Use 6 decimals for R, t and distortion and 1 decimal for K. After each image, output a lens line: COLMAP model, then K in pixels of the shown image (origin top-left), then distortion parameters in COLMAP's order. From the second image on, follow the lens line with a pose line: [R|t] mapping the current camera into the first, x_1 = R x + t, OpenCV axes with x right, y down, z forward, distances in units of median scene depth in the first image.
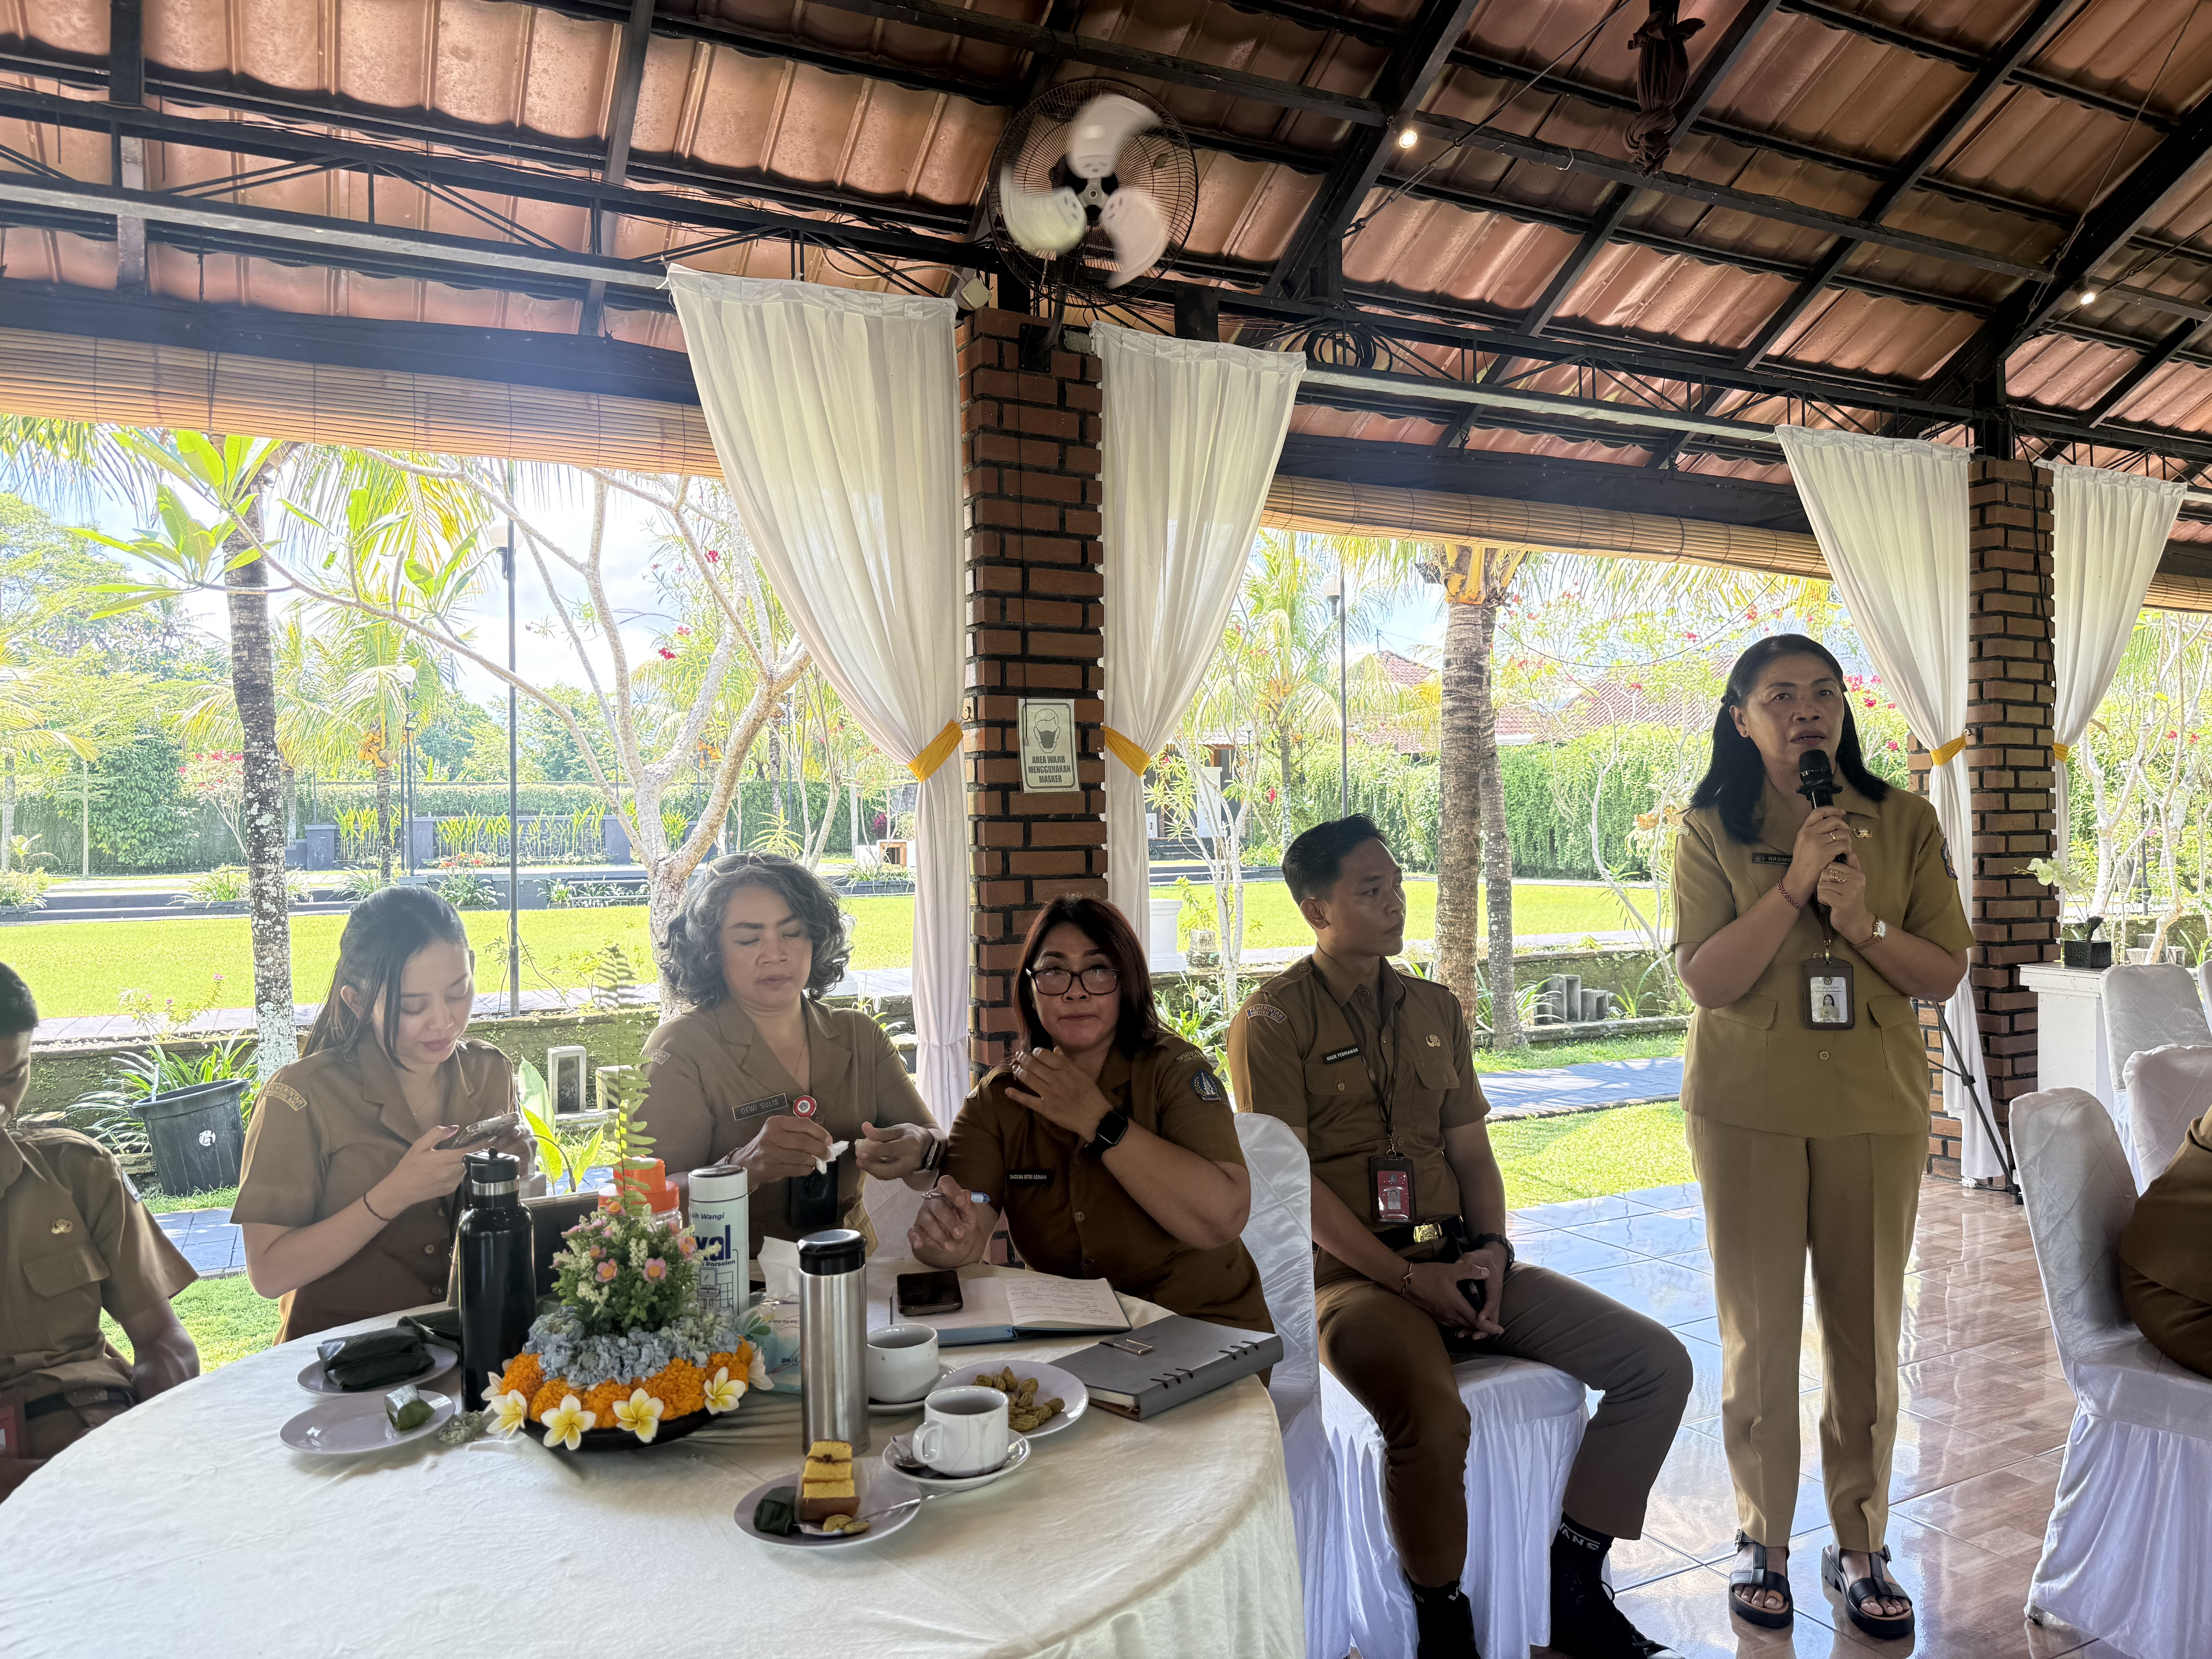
lens RADIAL K [[1571.6, 0, 1123.6], [0, 1571.6, 820.7], [0, 0, 1]] dist [0.017606, -0.033018]
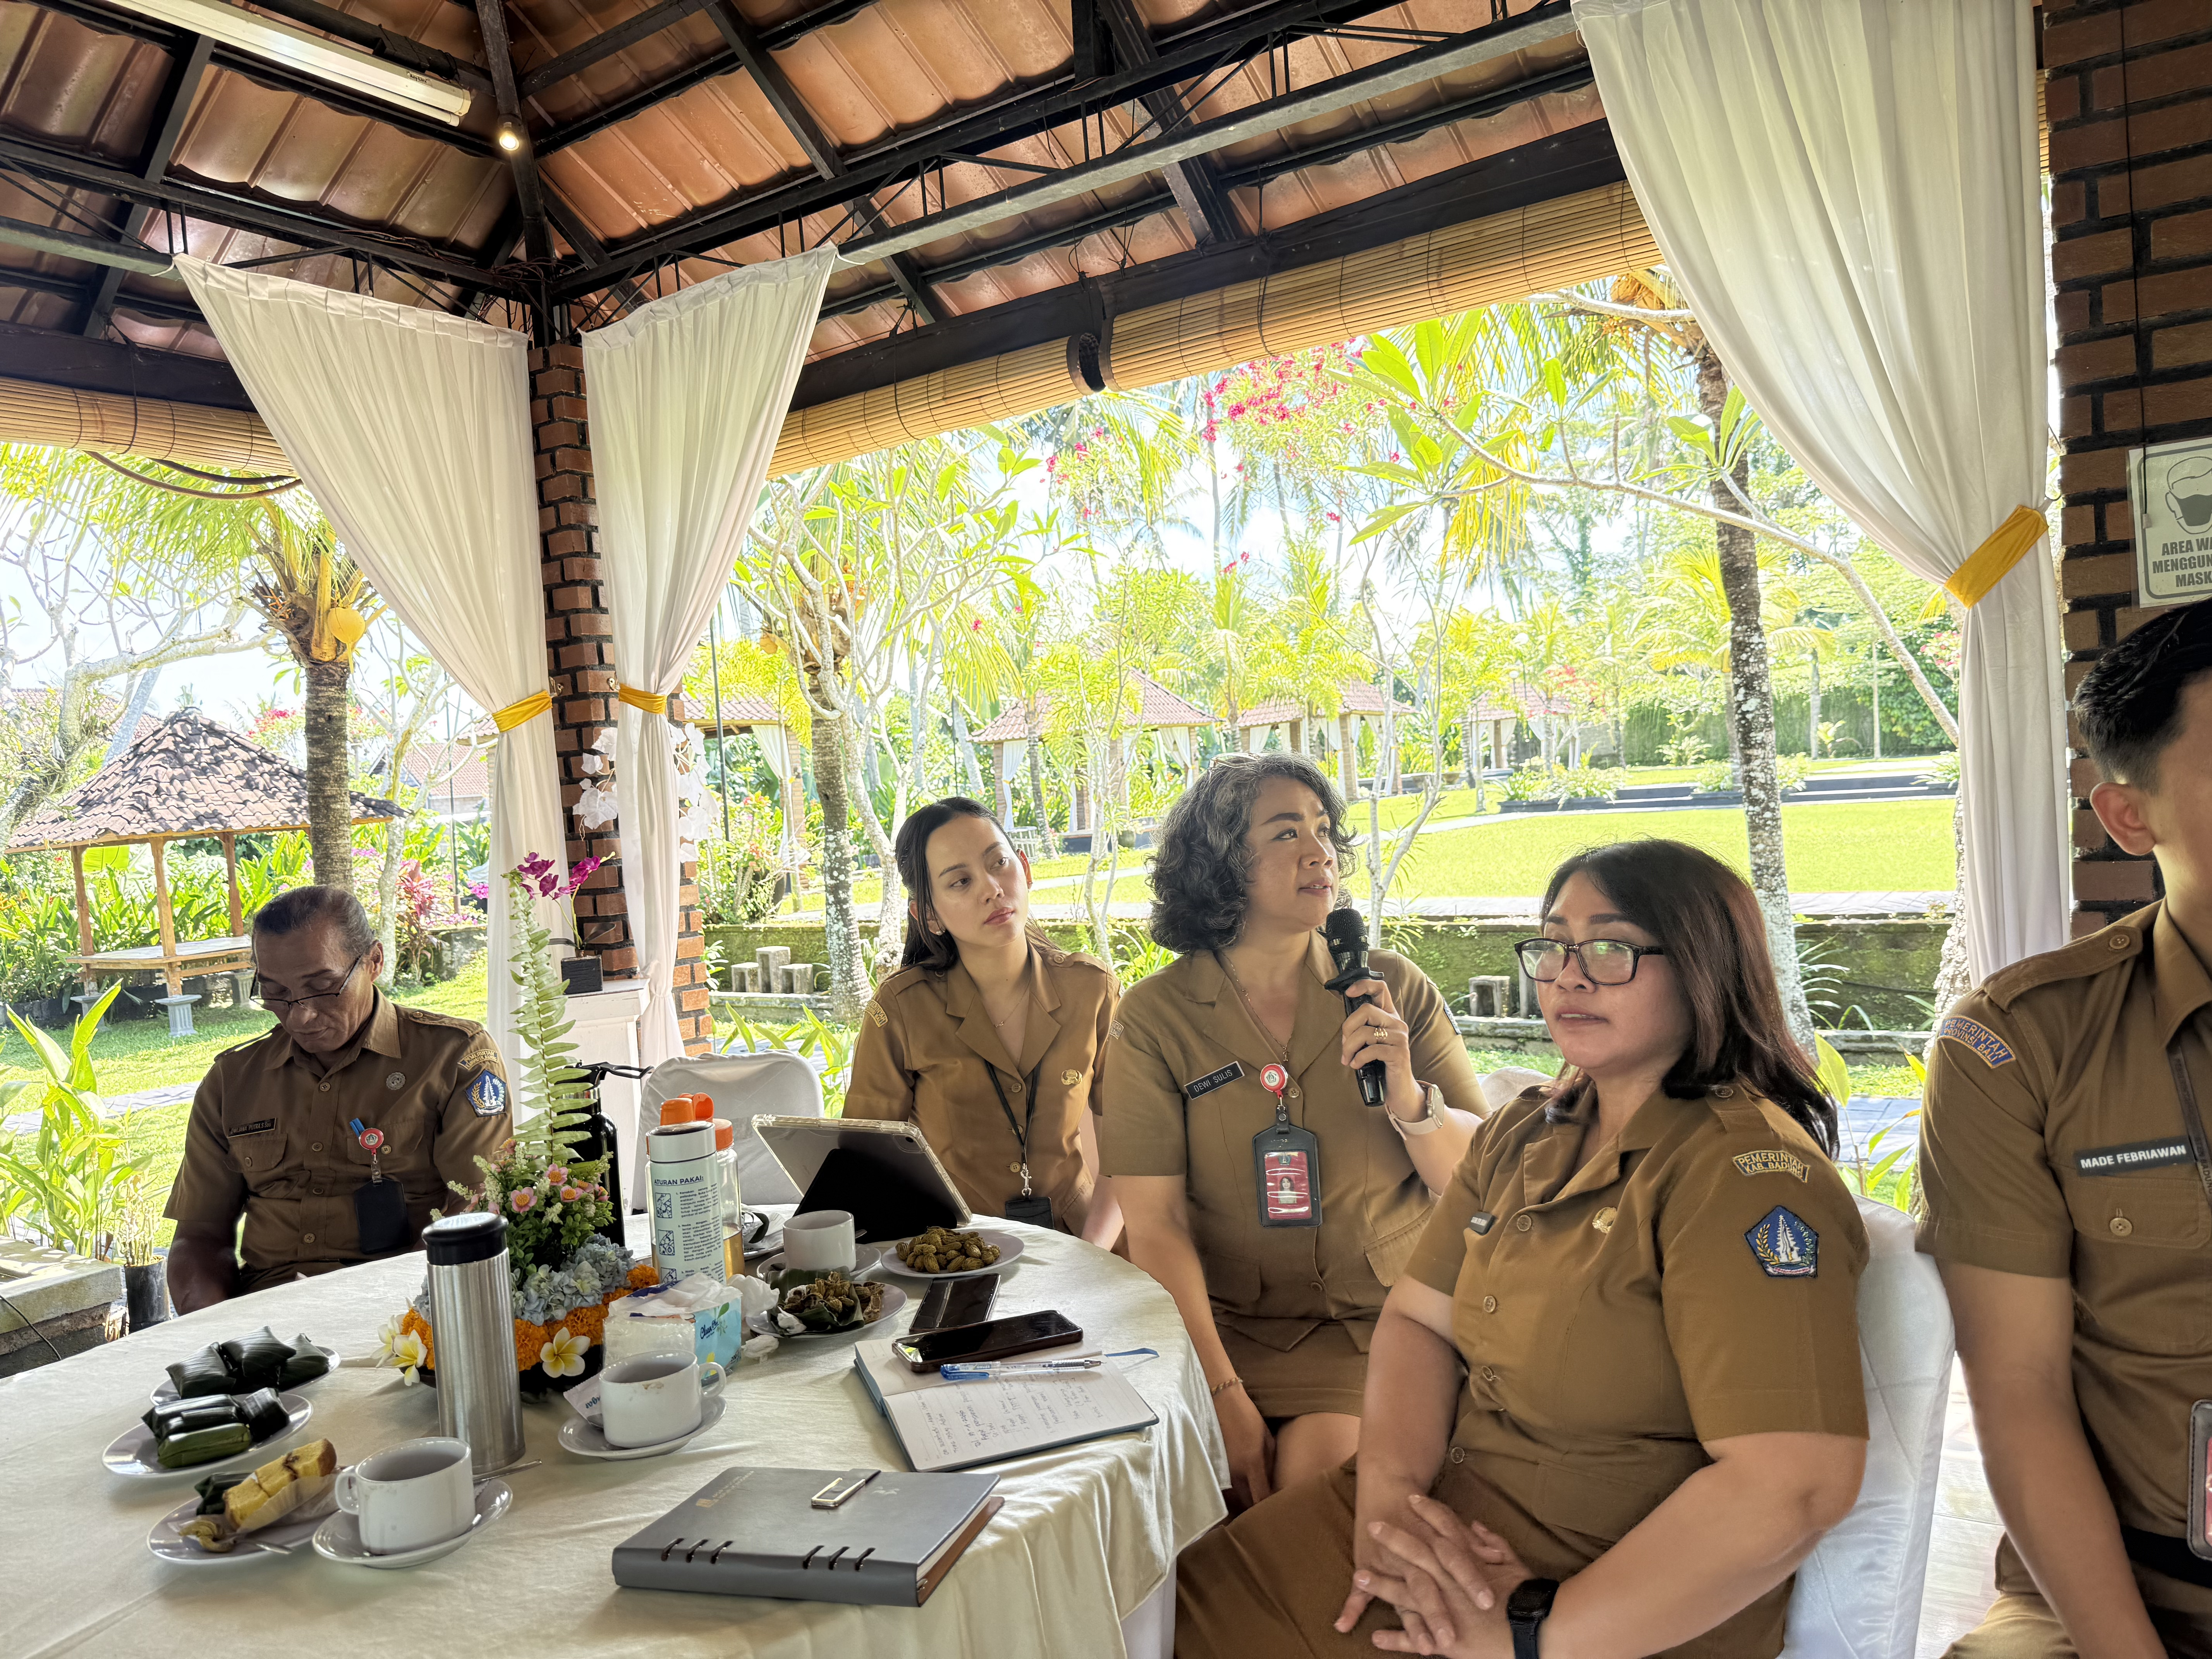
lens RADIAL K [[1571.6, 0, 1106.2], [0, 1571.6, 829.9], [0, 0, 1]] dist [0.017606, -0.033018]
pose [[0.446957, 0.011652, -0.894479, 0.154967], [0.063920, 0.996943, 0.044927, 0.007500], [0.892269, -0.077256, 0.444846, 0.198403]]
